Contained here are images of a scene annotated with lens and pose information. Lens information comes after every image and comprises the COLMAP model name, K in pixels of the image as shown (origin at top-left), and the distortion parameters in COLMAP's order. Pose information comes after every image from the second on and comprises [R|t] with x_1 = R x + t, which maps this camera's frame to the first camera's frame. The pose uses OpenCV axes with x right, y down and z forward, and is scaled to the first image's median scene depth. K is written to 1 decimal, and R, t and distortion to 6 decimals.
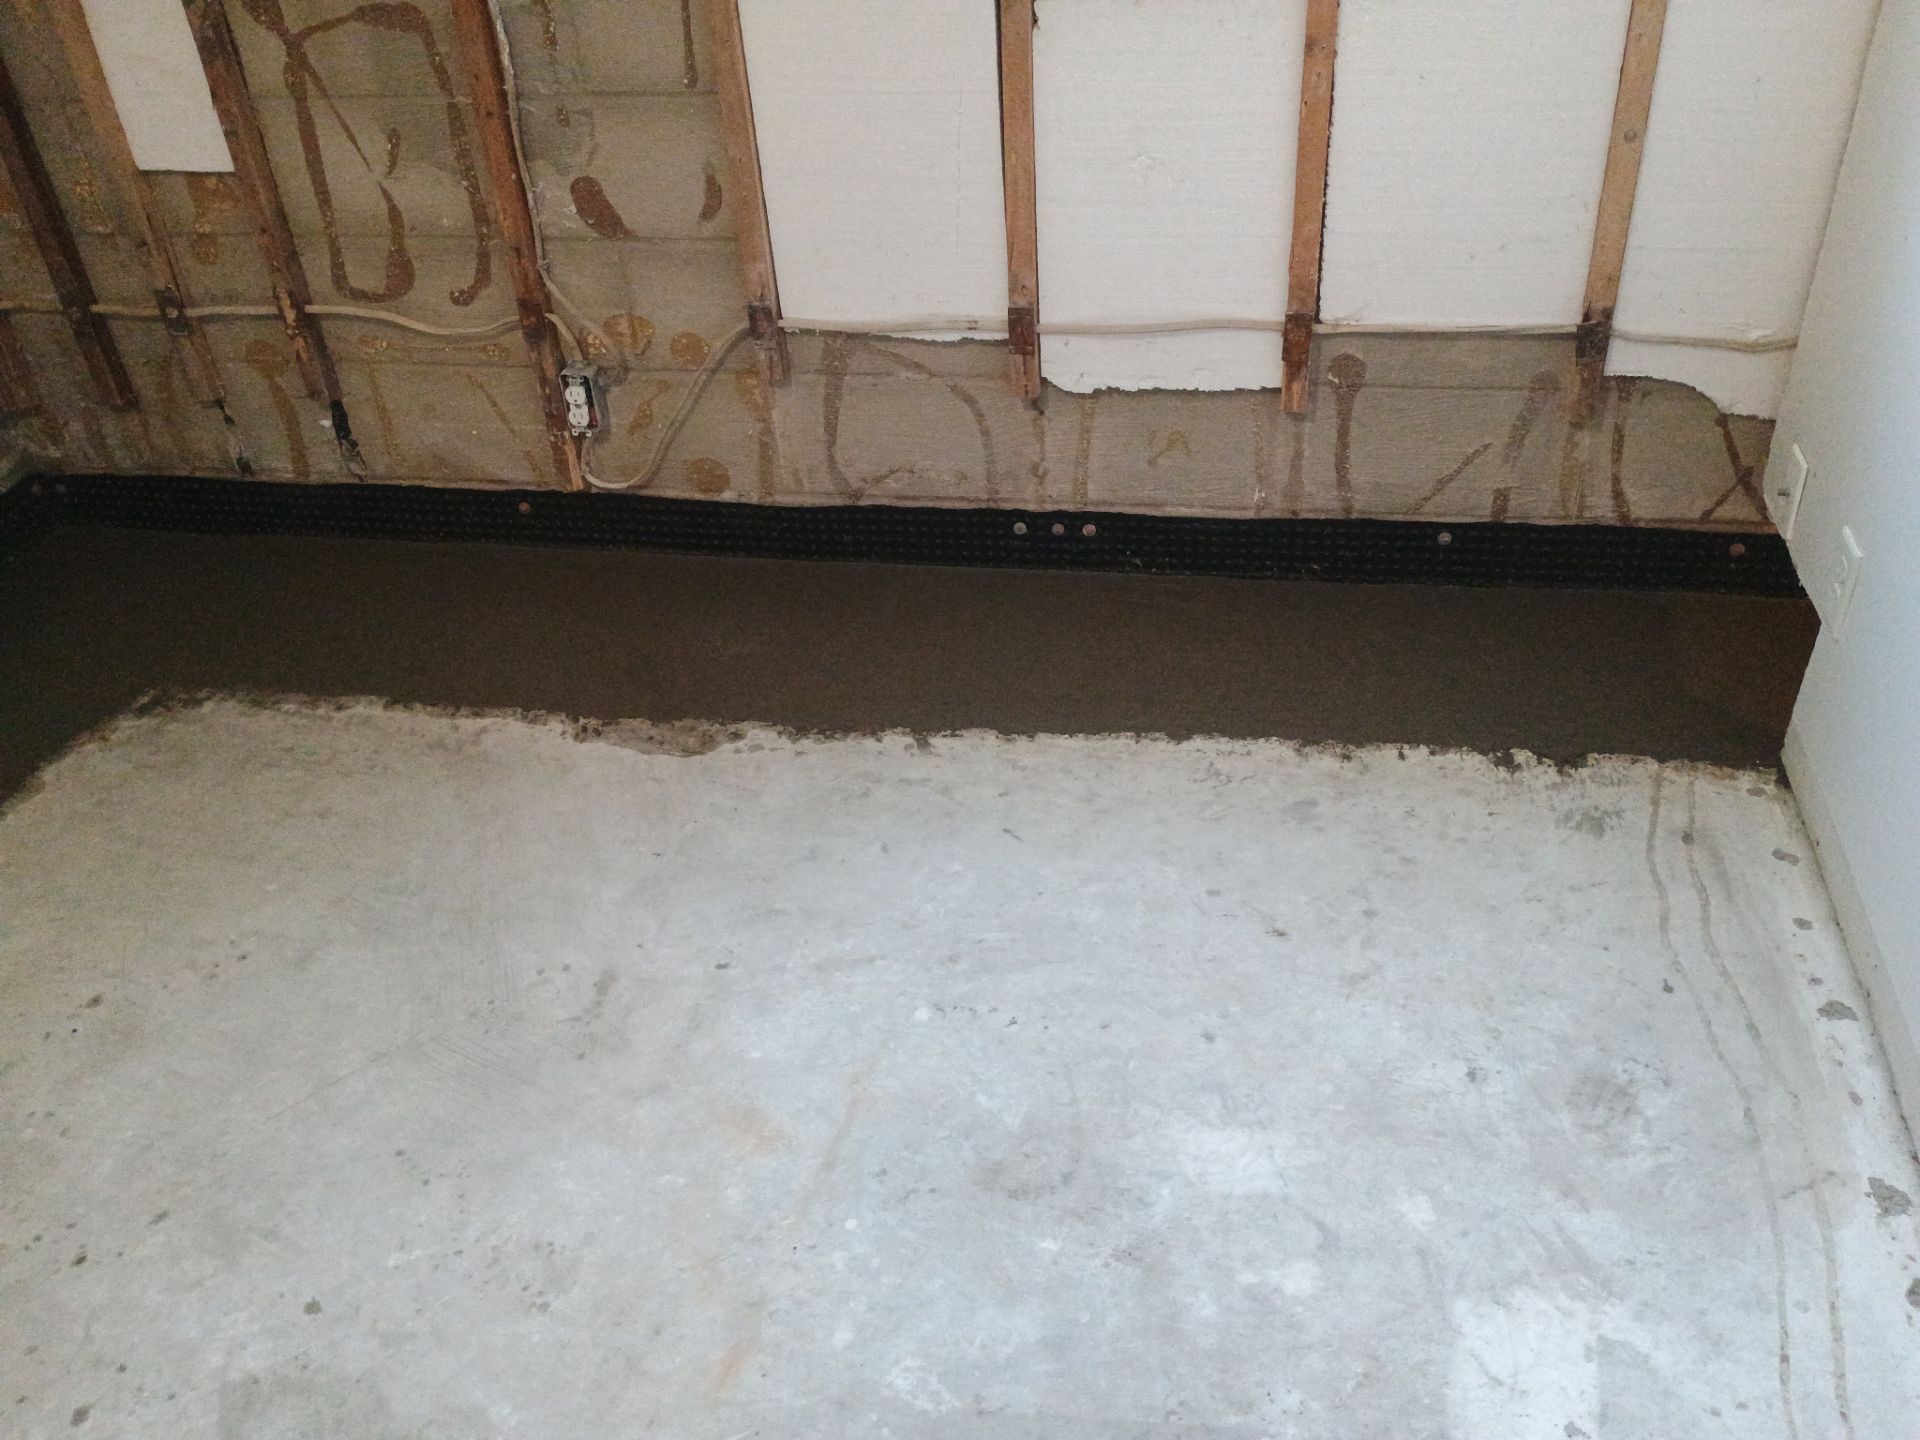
lens RADIAL K [[1671.8, 0, 960.0], [0, 1671.8, 720.0], [0, 0, 1]] dist [0.060476, -0.076918]
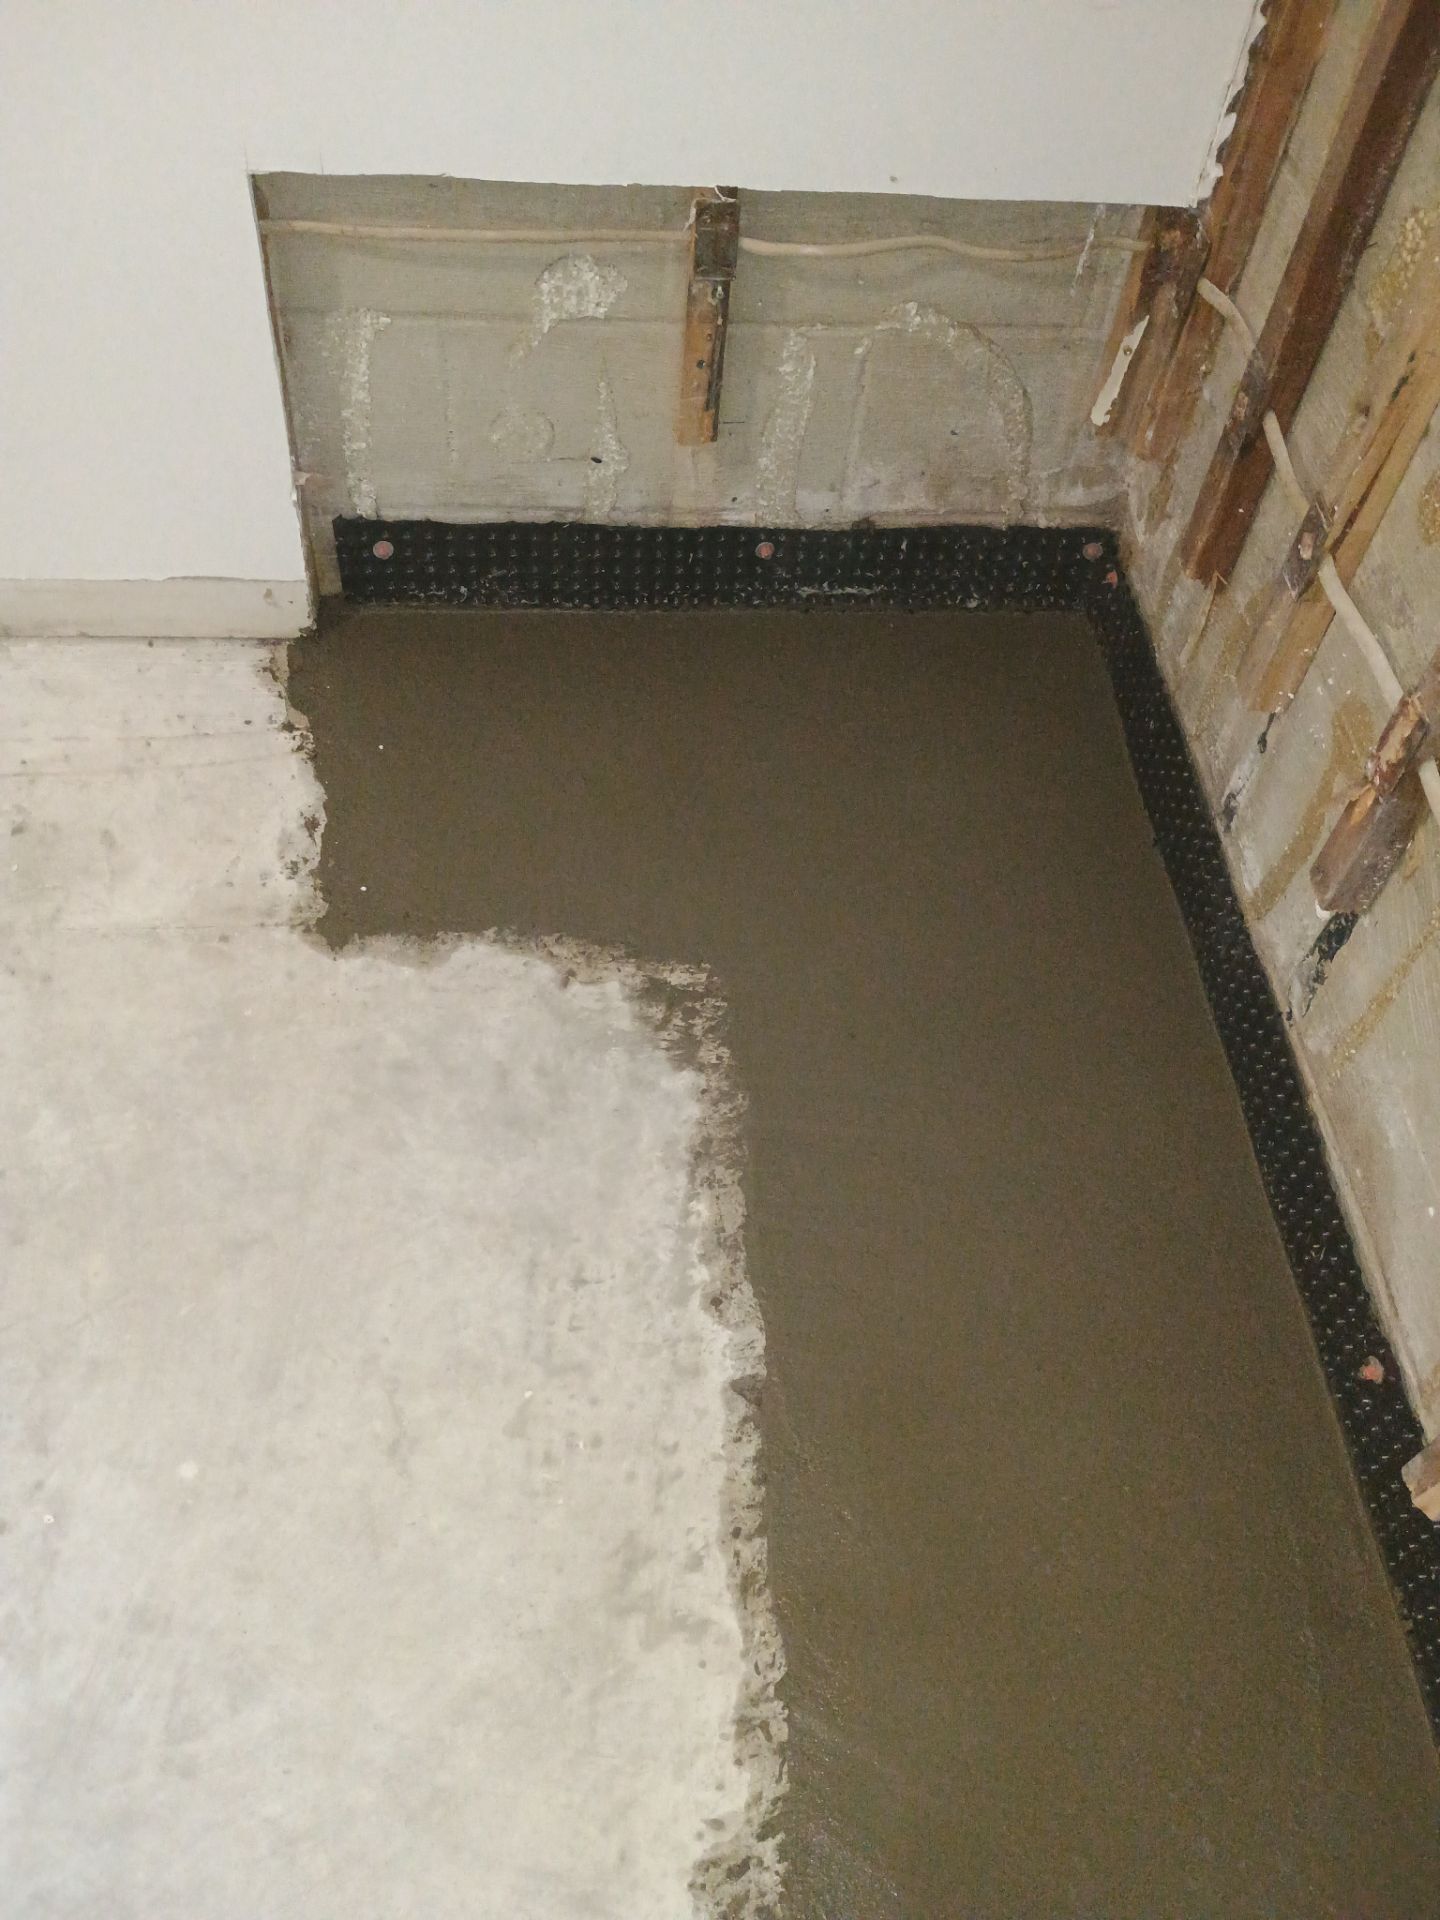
lens RADIAL K [[1671.8, 0, 720.0], [0, 1671.8, 960.0], [0, 0, 1]] dist [0.060476, -0.076918]
pose [[0.263695, 0.821339, -0.505834, -0.180403], [-0.634896, 0.542574, 0.550018, -0.339844], [0.726204, 0.176115, 0.664539, 0.600435]]
